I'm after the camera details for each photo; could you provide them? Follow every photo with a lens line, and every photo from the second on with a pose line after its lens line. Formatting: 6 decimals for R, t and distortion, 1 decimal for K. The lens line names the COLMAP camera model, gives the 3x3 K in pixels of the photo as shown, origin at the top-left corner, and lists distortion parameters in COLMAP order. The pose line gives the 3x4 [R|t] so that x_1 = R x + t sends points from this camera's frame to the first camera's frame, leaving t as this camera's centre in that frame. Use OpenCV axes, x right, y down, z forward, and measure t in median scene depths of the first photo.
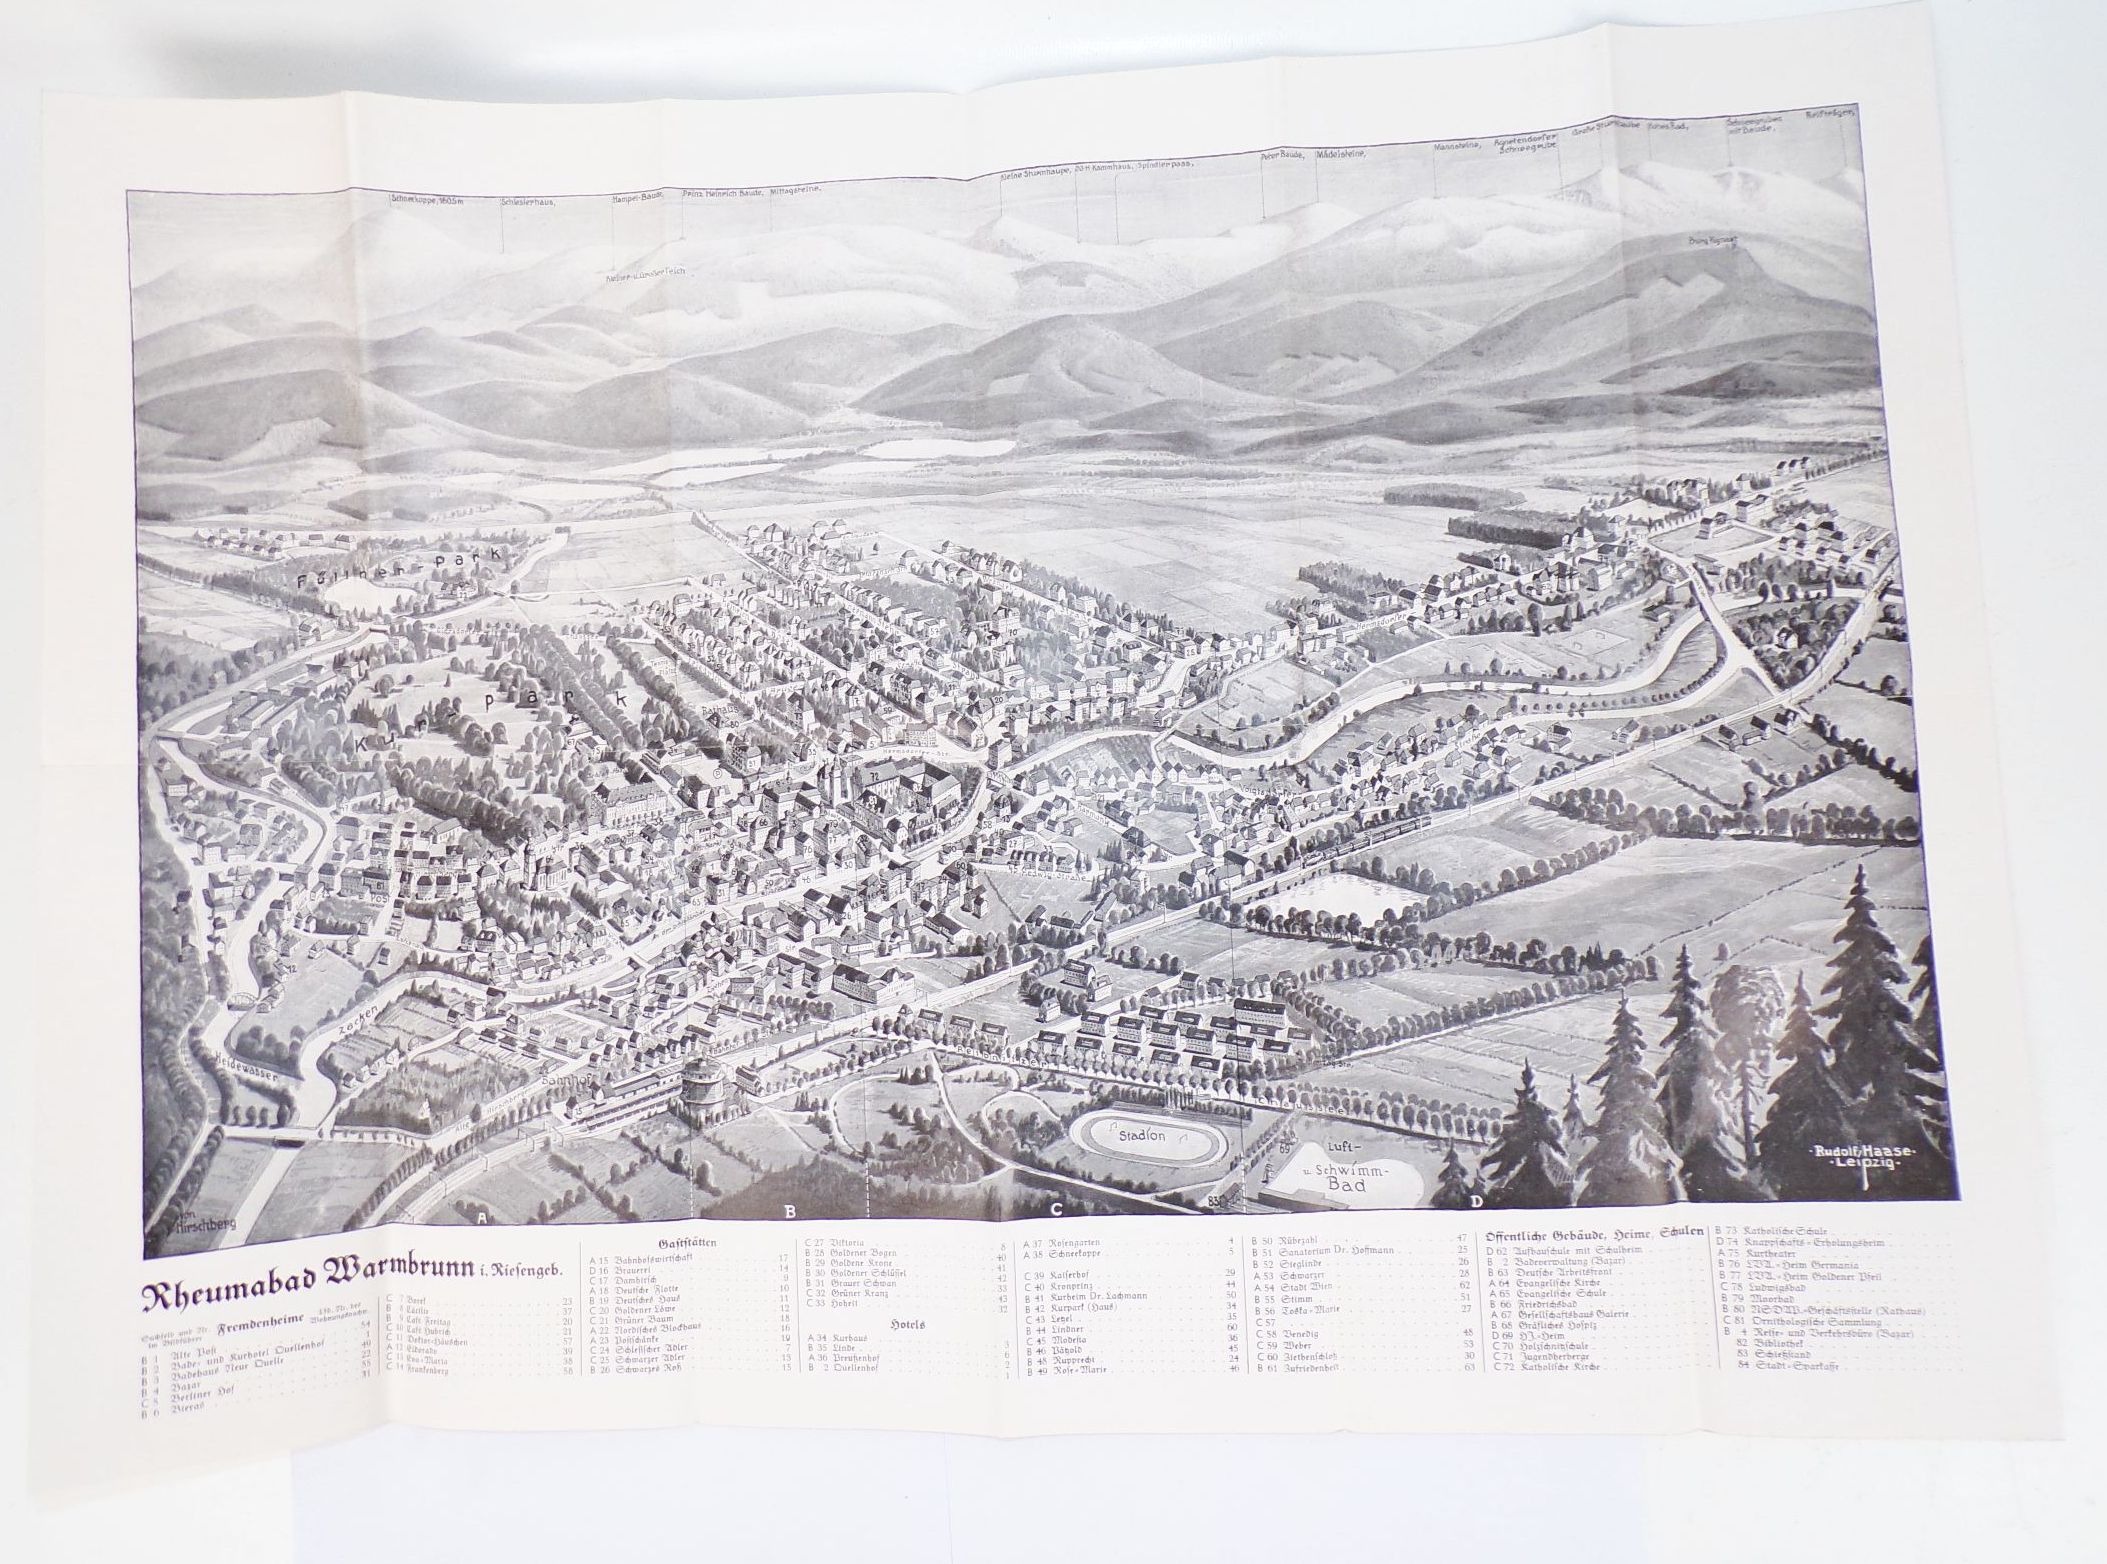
lens RADIAL K [[1492.8, 0, 1053.5], [0, 1492.8, 782.0], [0, 0, 1]] dist [0.001570, 0.006199]
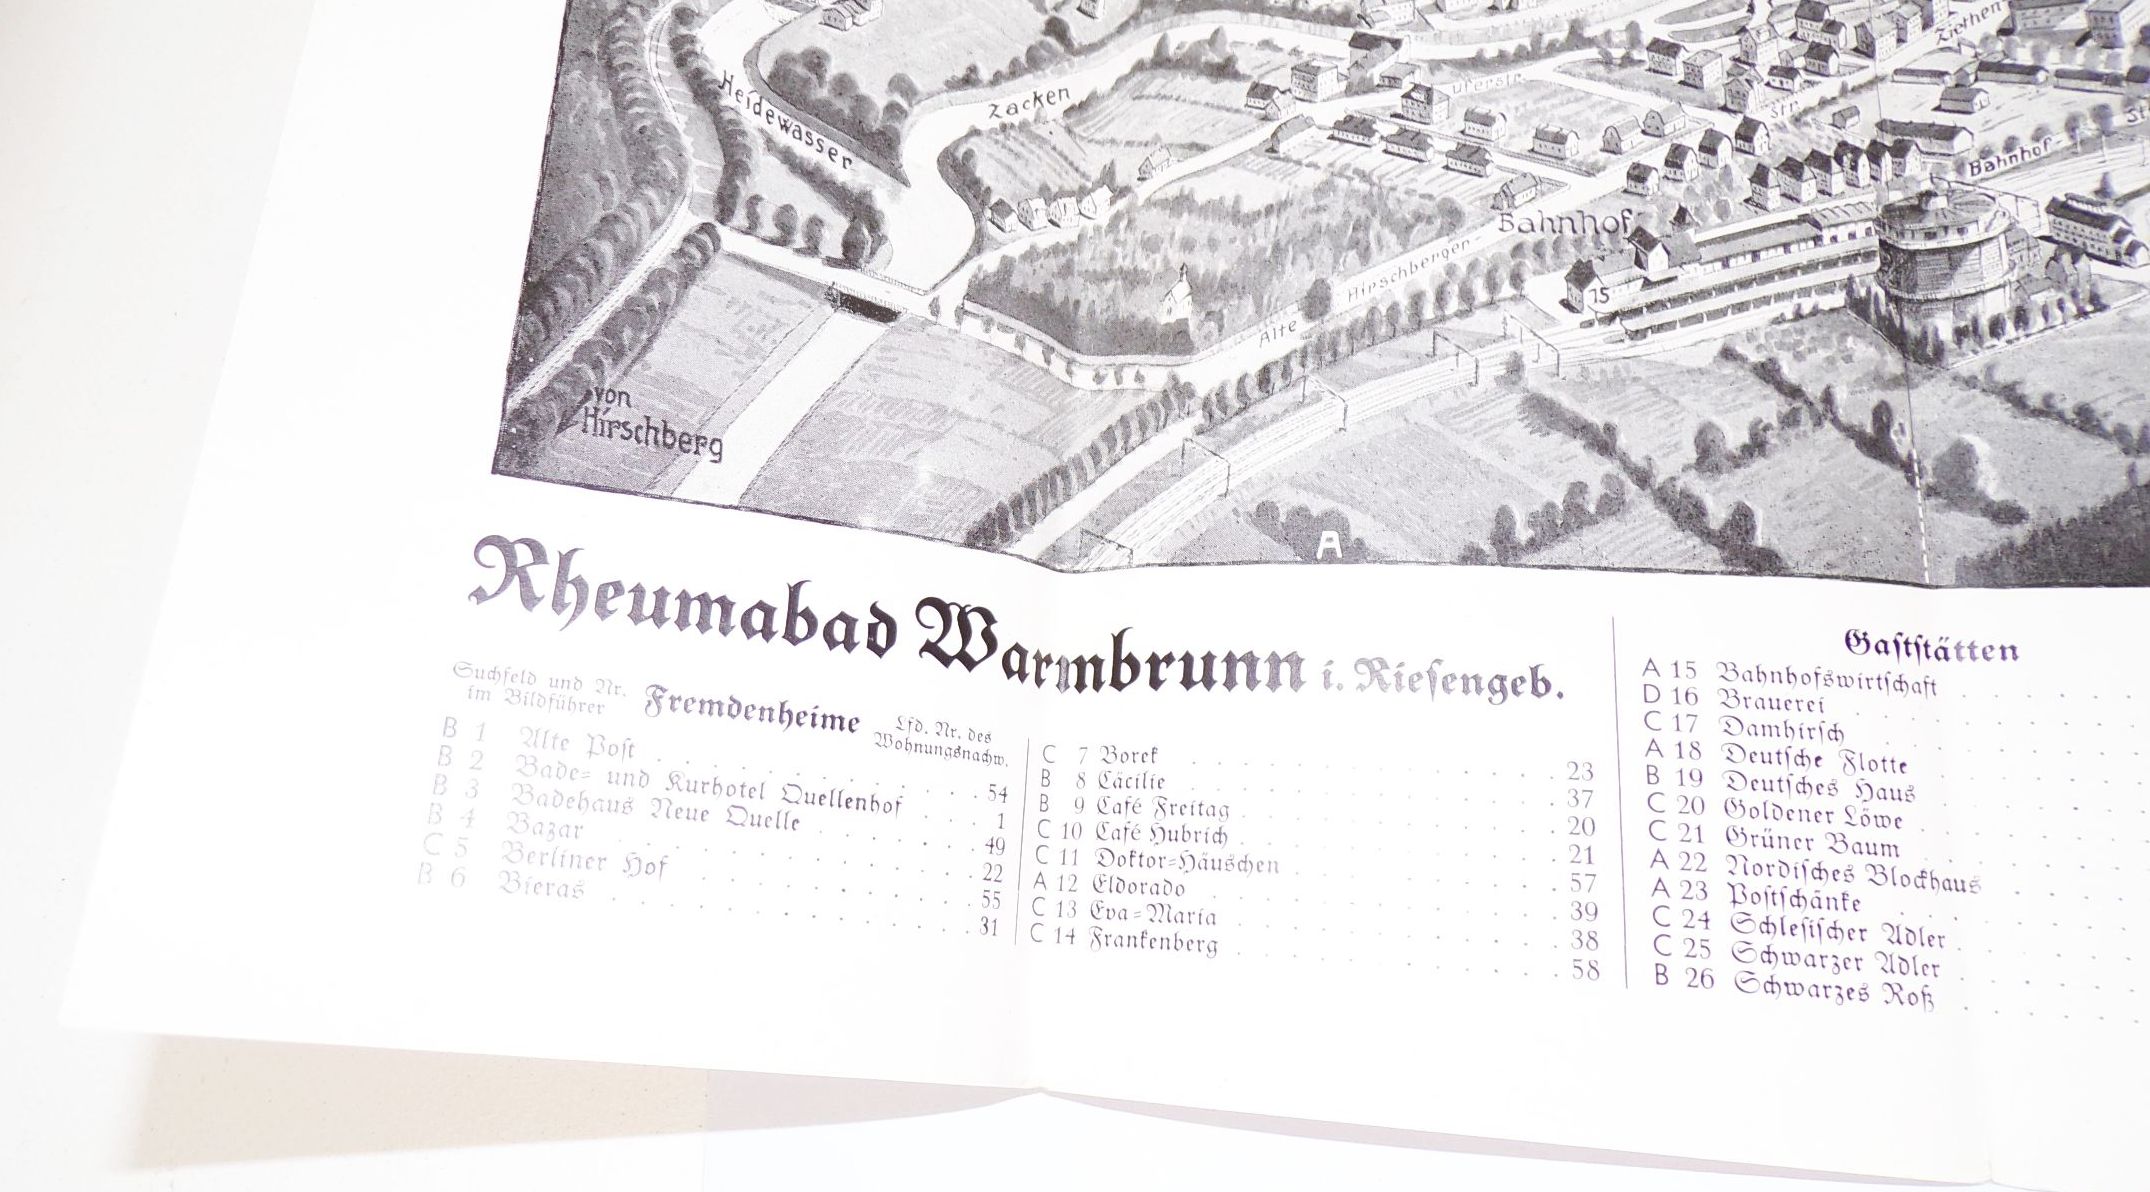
lens RADIAL K [[1614.0, 0, 1075.0], [0, 1614.0, 596.0], [0, 0, 1]] dist [0.005200, 0.000880]
pose [[0.987857, 0.069989, -0.138706, -0.387932], [-0.098397, 0.972751, -0.209938, 0.394127], [0.120233, 0.221037, 0.967826, 0.605943]]
